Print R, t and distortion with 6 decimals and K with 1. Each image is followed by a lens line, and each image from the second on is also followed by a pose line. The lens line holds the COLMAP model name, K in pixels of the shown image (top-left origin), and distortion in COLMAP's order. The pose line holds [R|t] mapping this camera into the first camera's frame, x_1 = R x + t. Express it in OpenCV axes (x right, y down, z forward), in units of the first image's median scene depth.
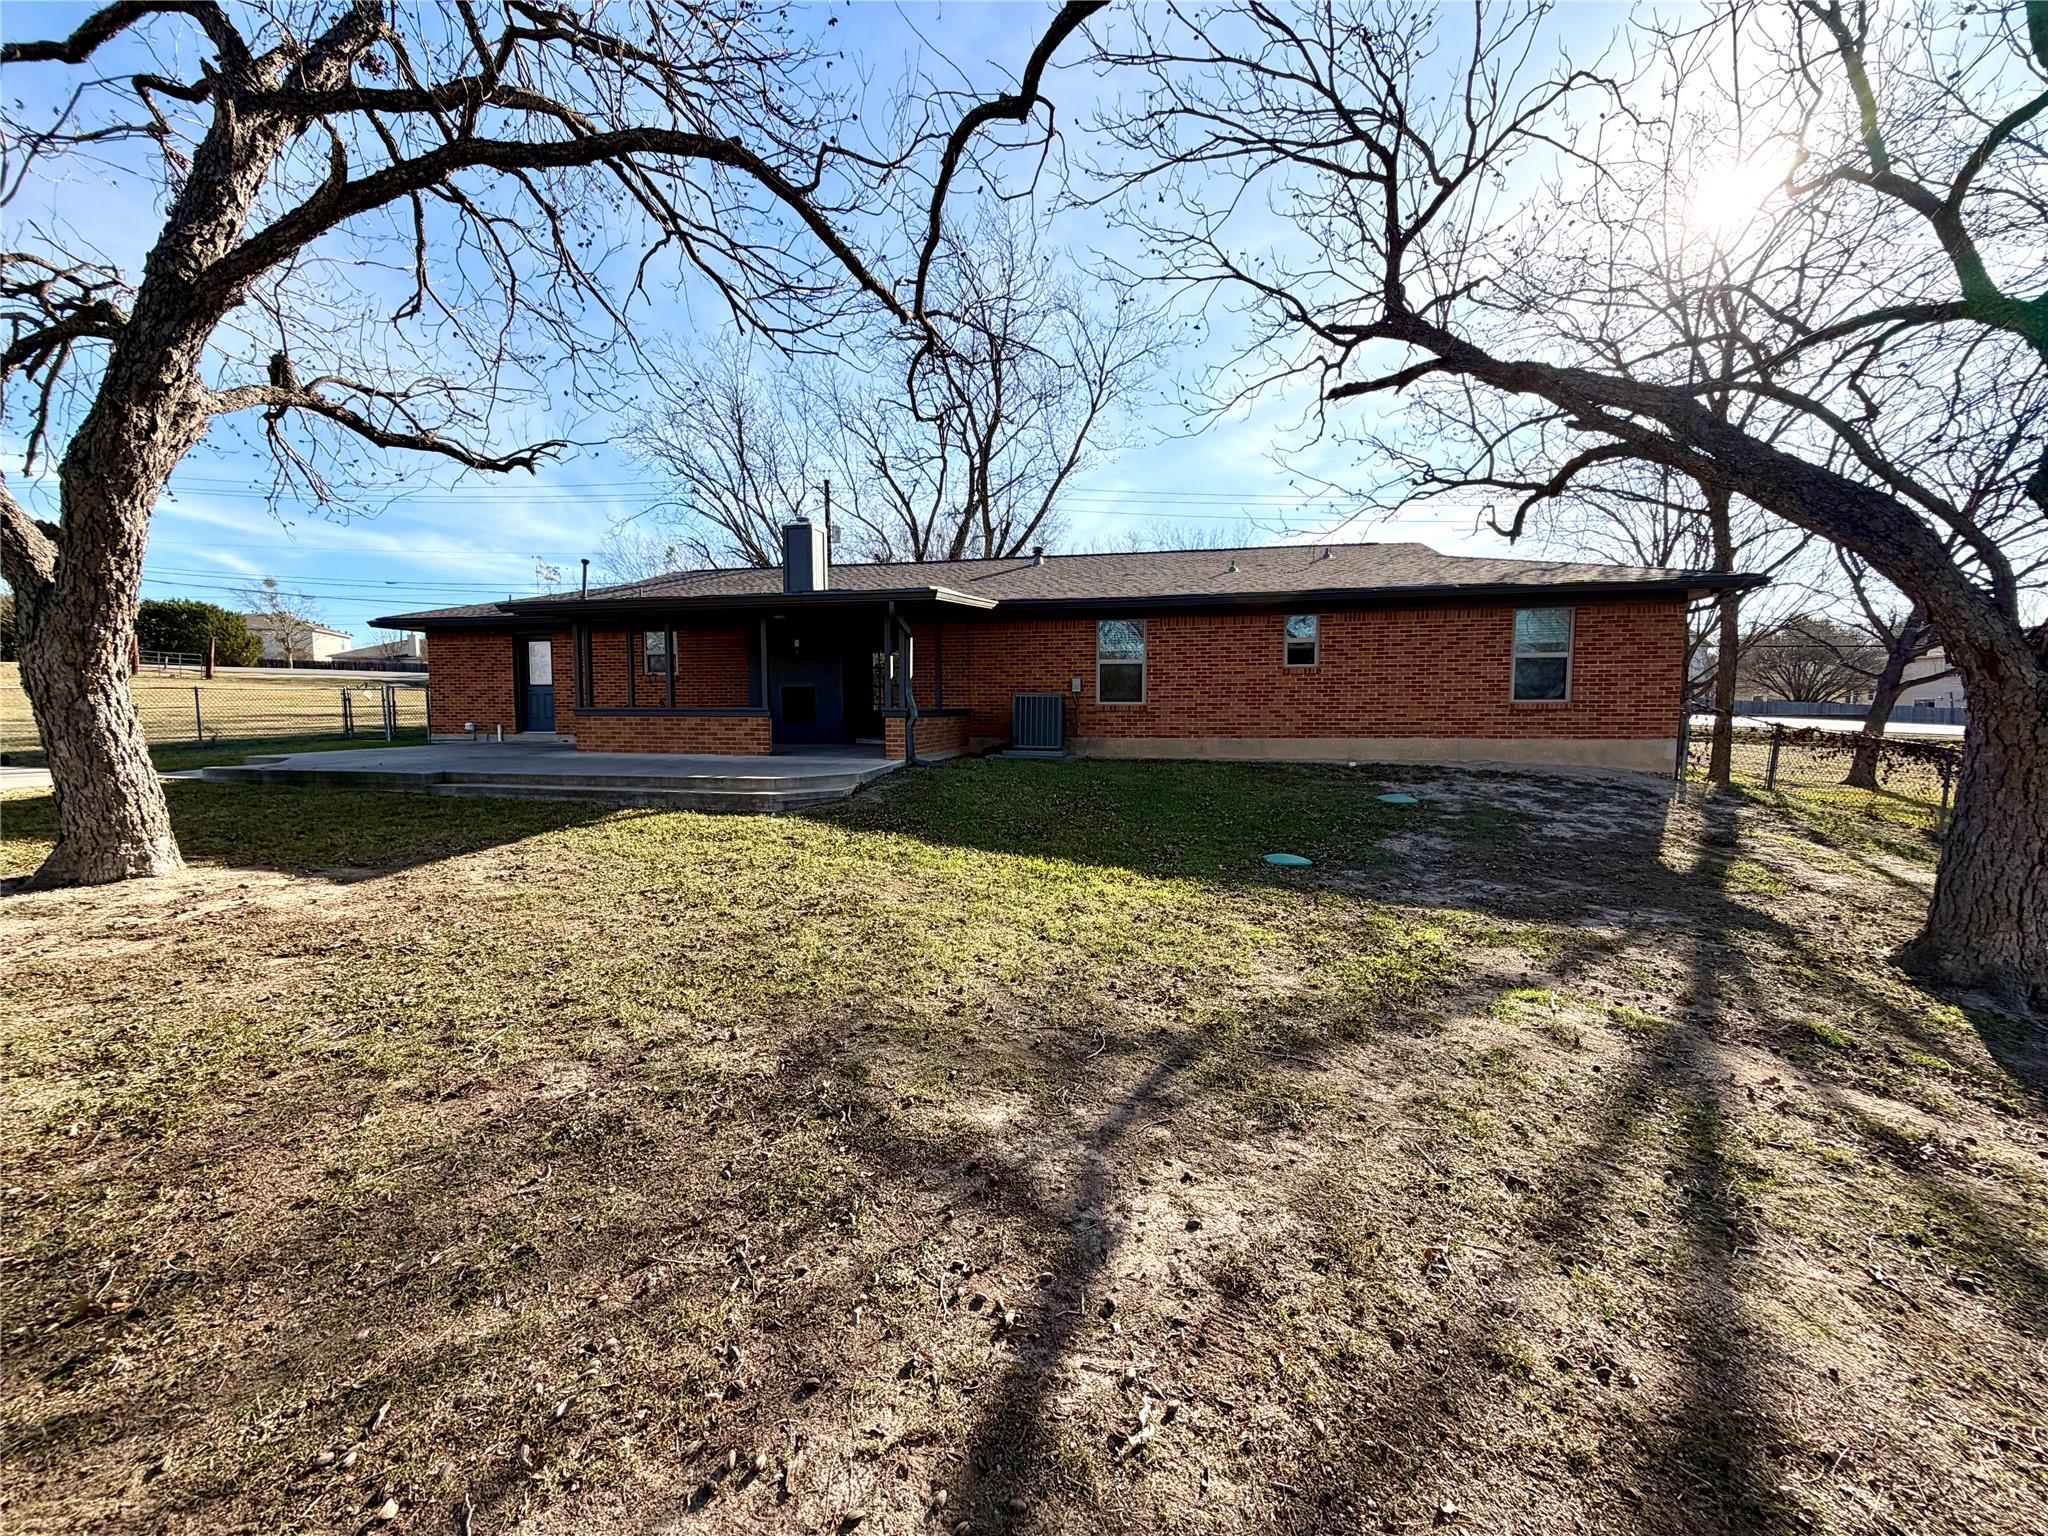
lens RADIAL K [[817.8, 0, 1015.2], [0, 817.8, 770.1], [0, 0, 1]] dist [-0.000038, 0.000231]
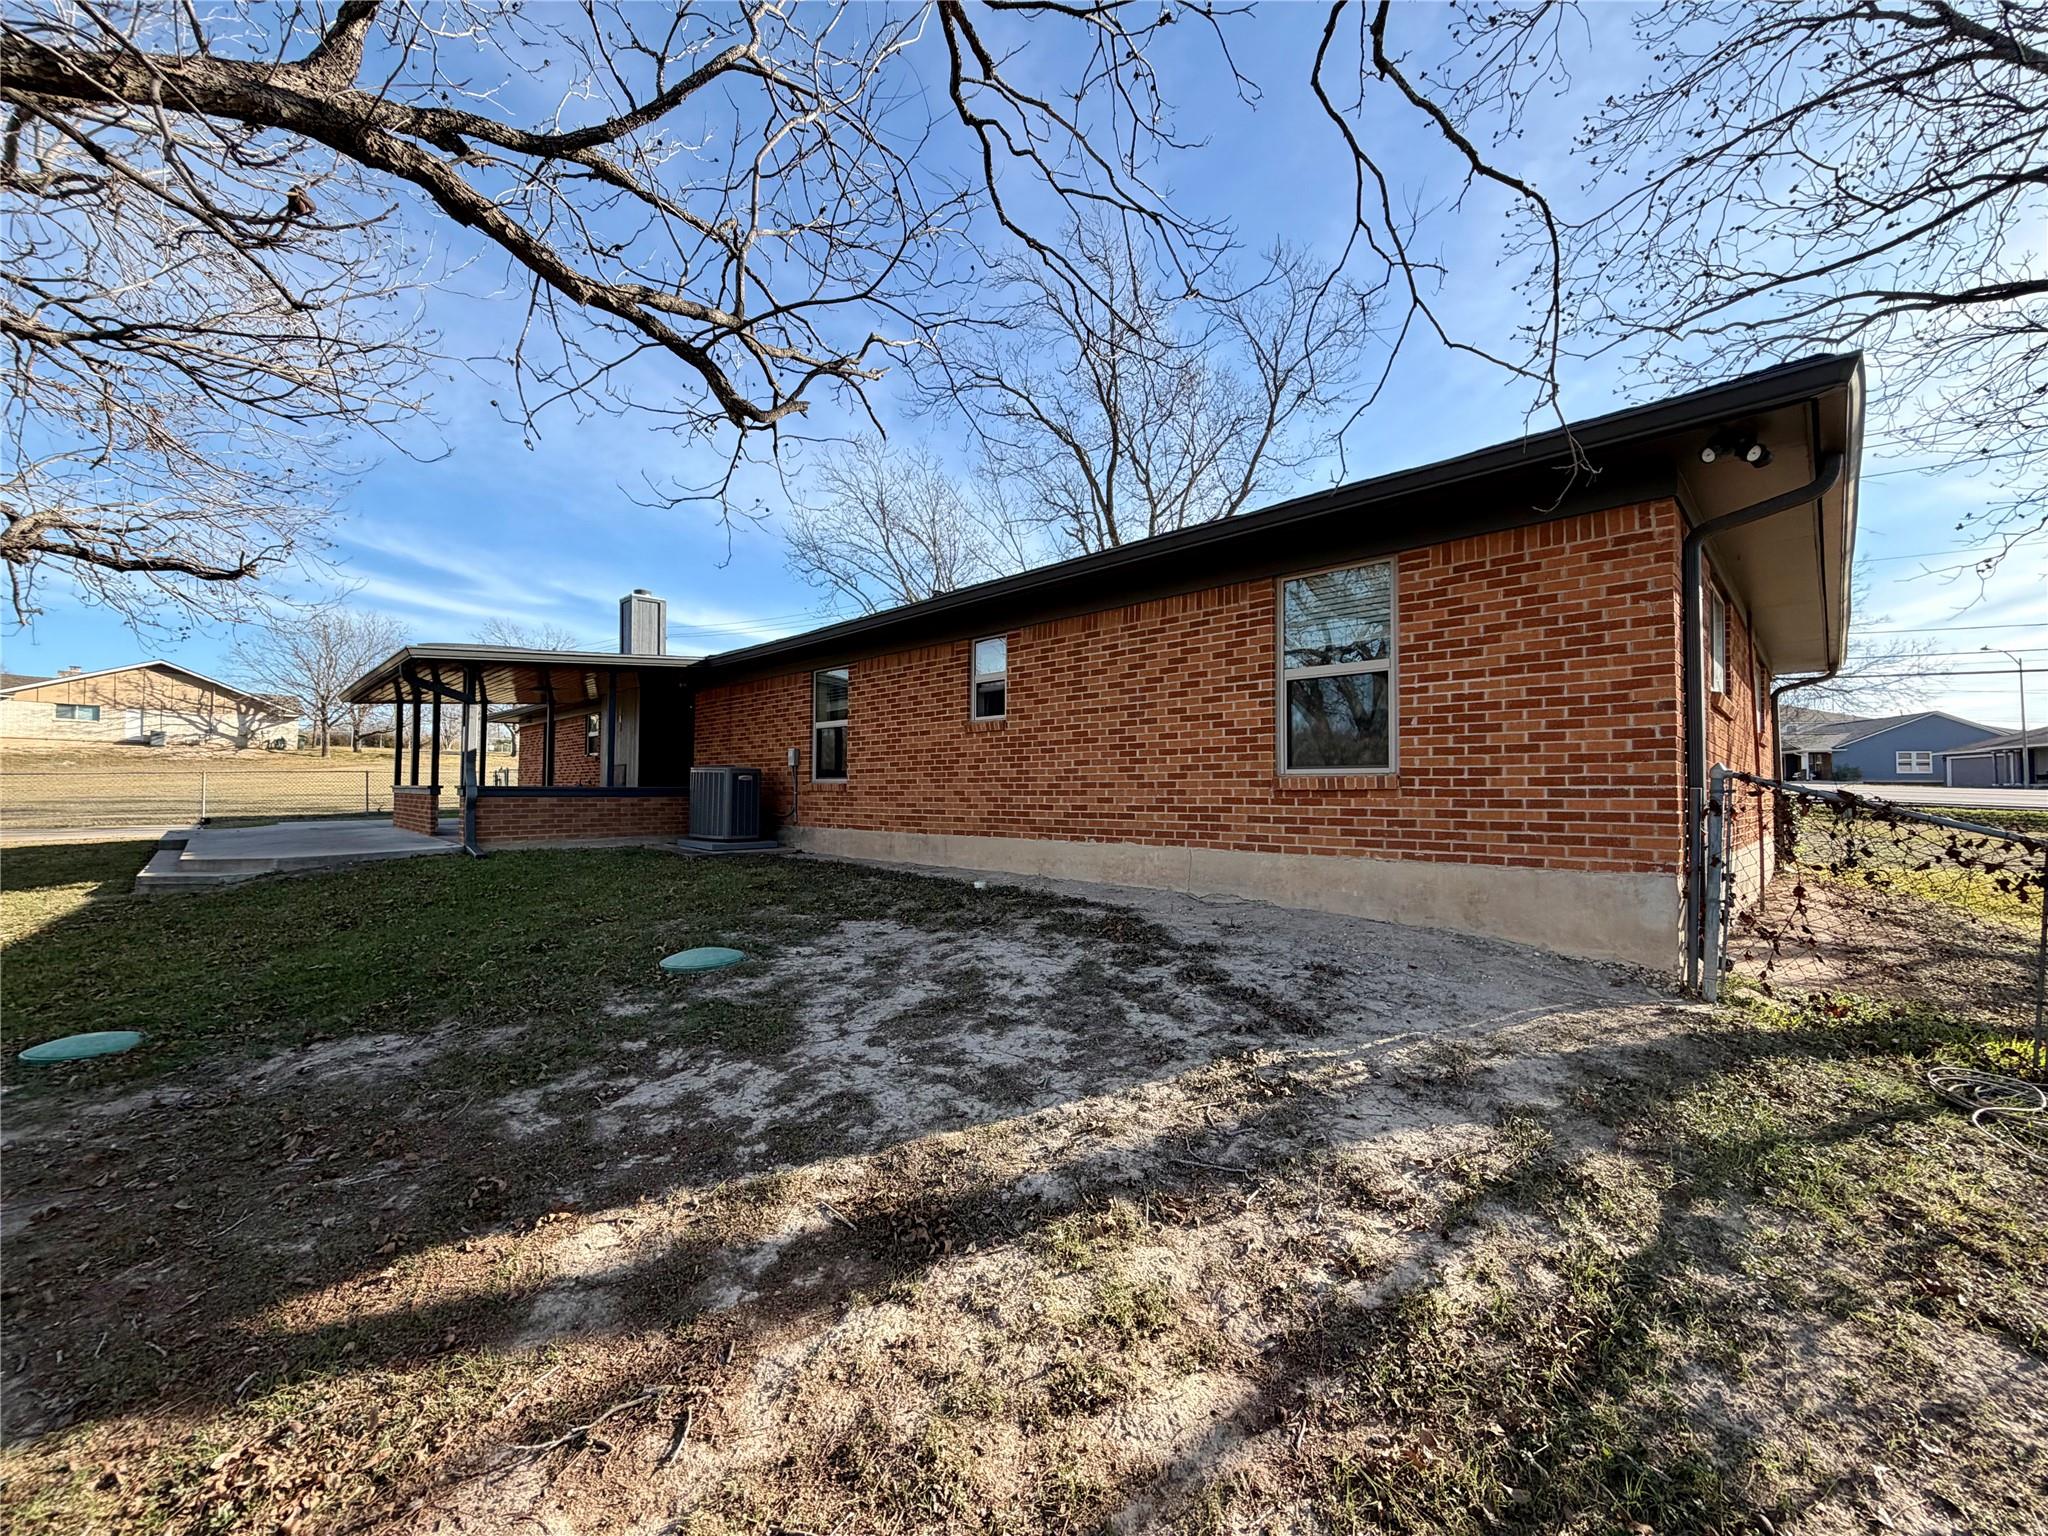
lens RADIAL K [[817.8, 0, 1015.5], [0, 817.8, 765.9], [0, 0, 1]] dist [-0.000038, 0.000231]
pose [[0.838986, -0.012729, -0.544004, 0.690732], [-0.045770, 0.994533, -0.093859, -0.034946], [0.542224, 0.103645, 0.833817, 0.496698]]
